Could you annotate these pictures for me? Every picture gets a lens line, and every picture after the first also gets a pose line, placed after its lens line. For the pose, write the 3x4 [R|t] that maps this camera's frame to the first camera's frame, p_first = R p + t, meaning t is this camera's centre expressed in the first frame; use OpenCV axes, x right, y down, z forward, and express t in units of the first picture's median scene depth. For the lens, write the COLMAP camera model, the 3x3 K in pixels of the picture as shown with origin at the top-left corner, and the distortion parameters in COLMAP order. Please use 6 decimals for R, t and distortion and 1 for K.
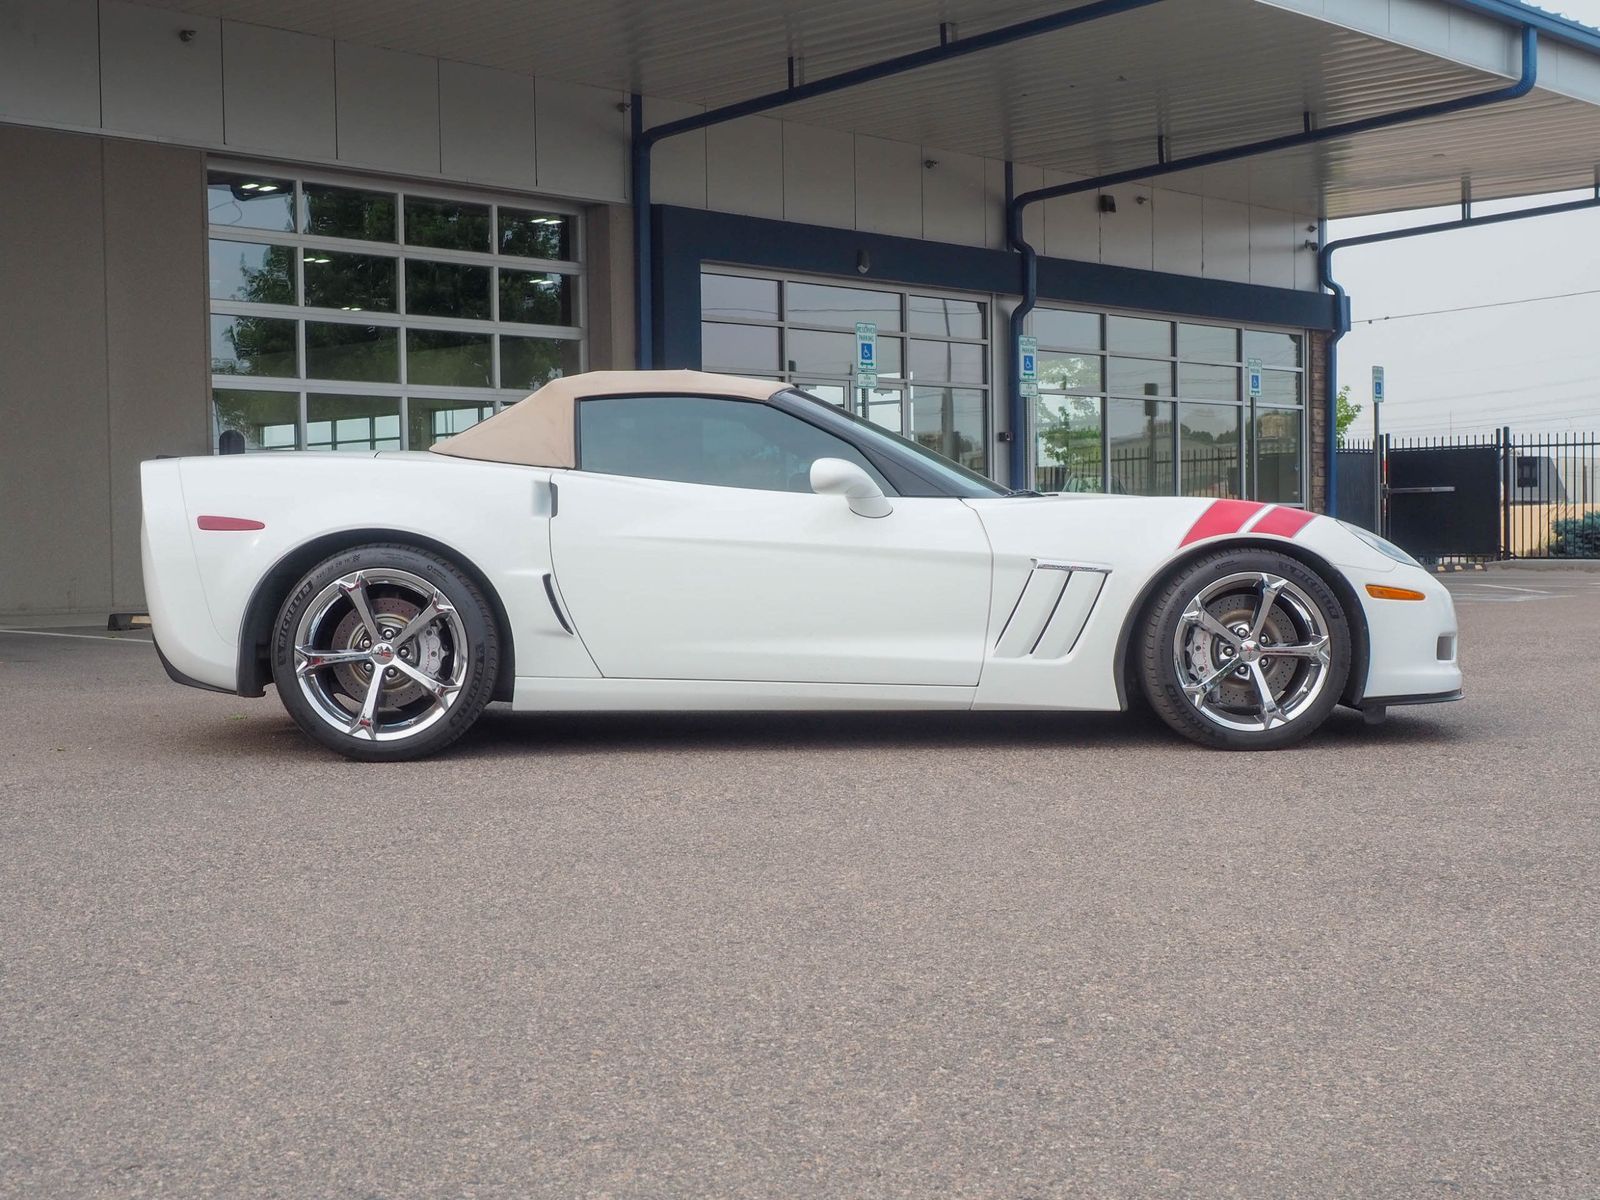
lens RADIAL K [[2184.4, 0, 765.9], [0, 2184.4, 597.2], [0, 0, 1]] dist [0.016102, 0.004094]
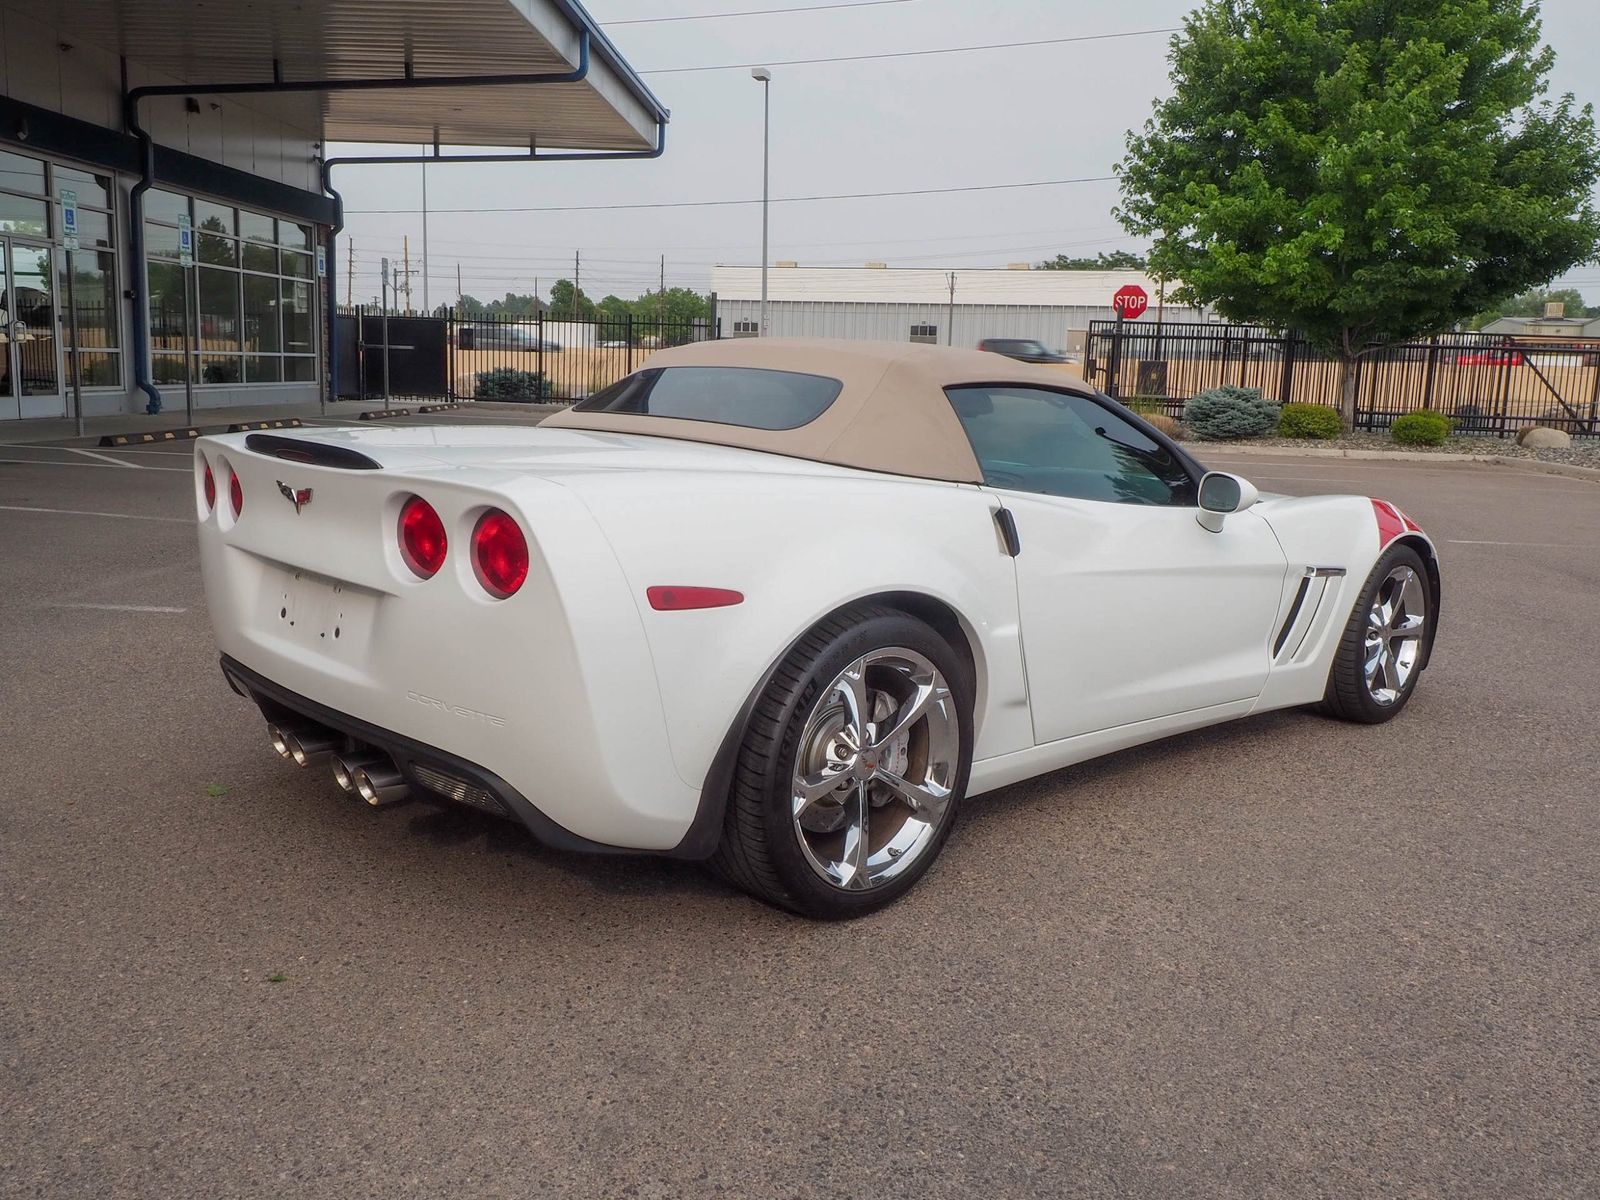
lens RADIAL K [[1373.1, 0, 801.5], [0, 1373.1, 582.1], [0, 0, 1]] dist [0.007259, -0.012195]
pose [[0.747063, -0.067392, 0.661329, -0.110904], [-0.024048, 0.991457, 0.128199, -0.020403], [-0.664318, -0.111676, 0.739060, 0.161843]]
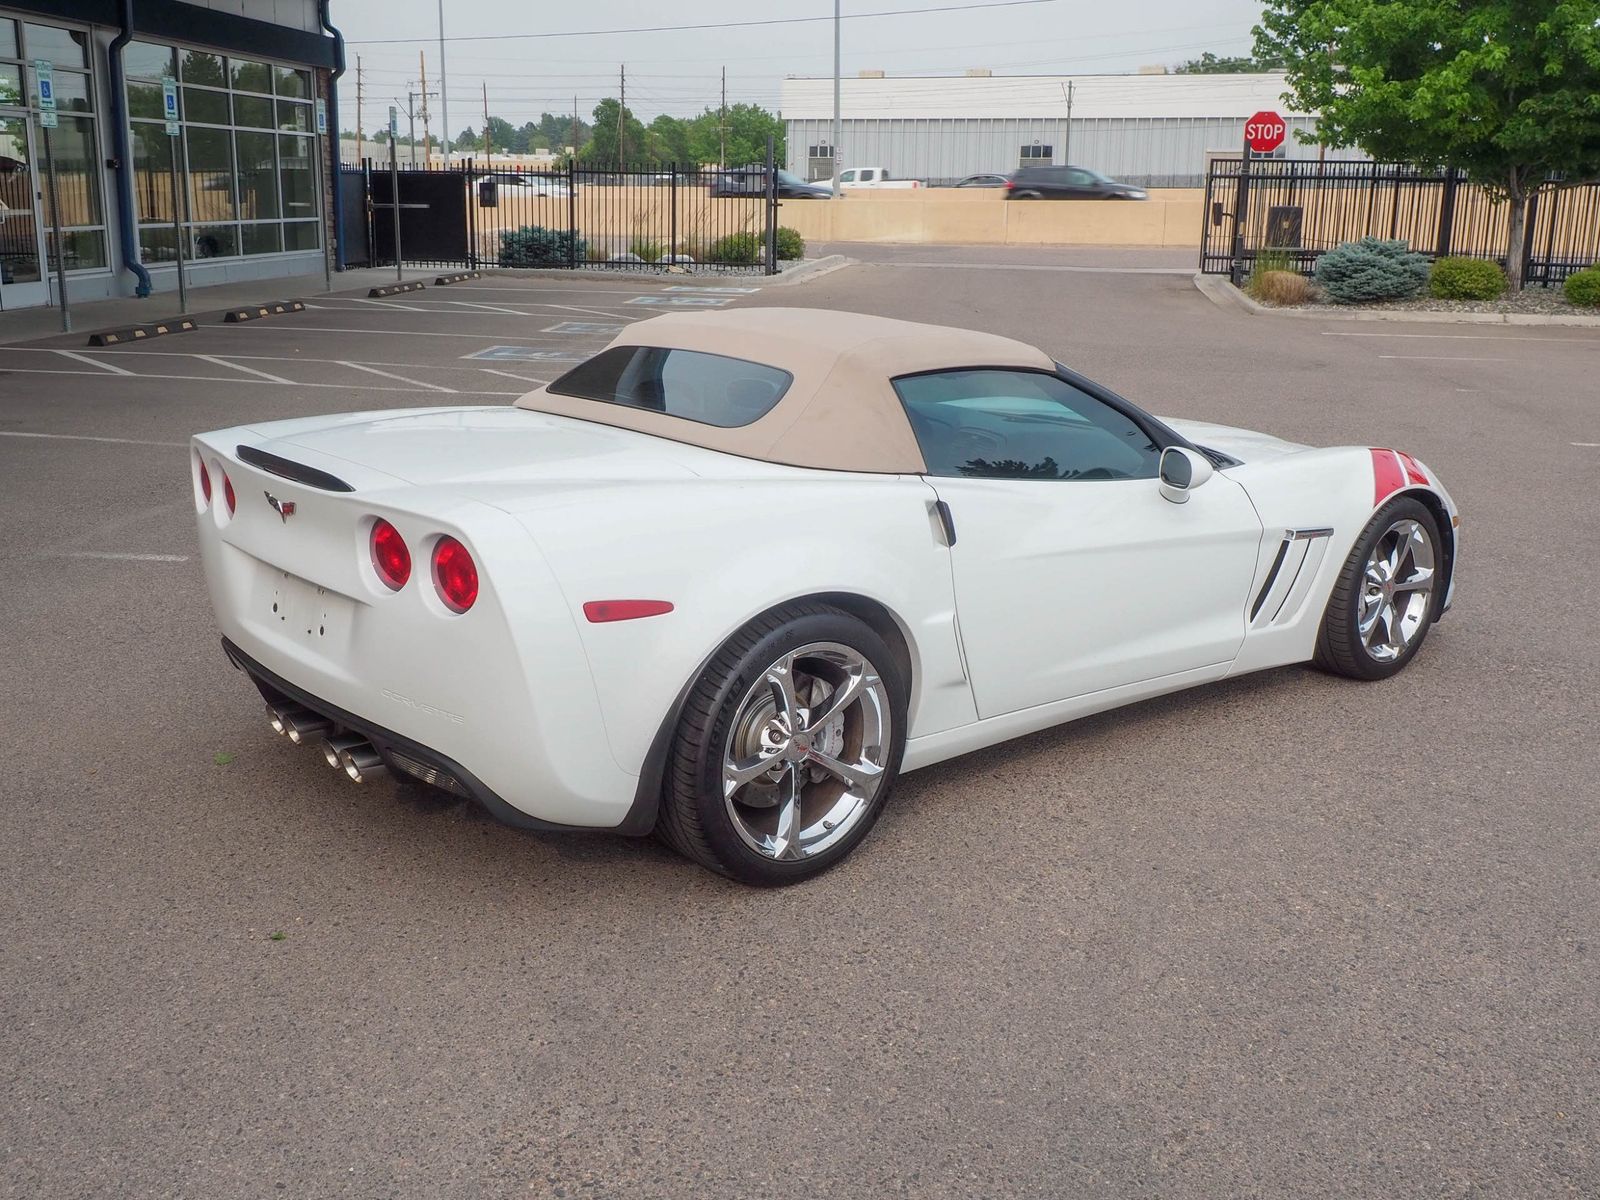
lens RADIAL K [[1615.5, 0, 789.5], [0, 1615.5, 578.6], [0, 0, 1]] dist [0.009196, -0.024031]
pose [[0.787284, -0.121621, 0.604477, -0.119223], [-0.005956, 0.978808, 0.204694, -0.034419], [-0.616562, -0.164752, 0.769876, 0.133932]]
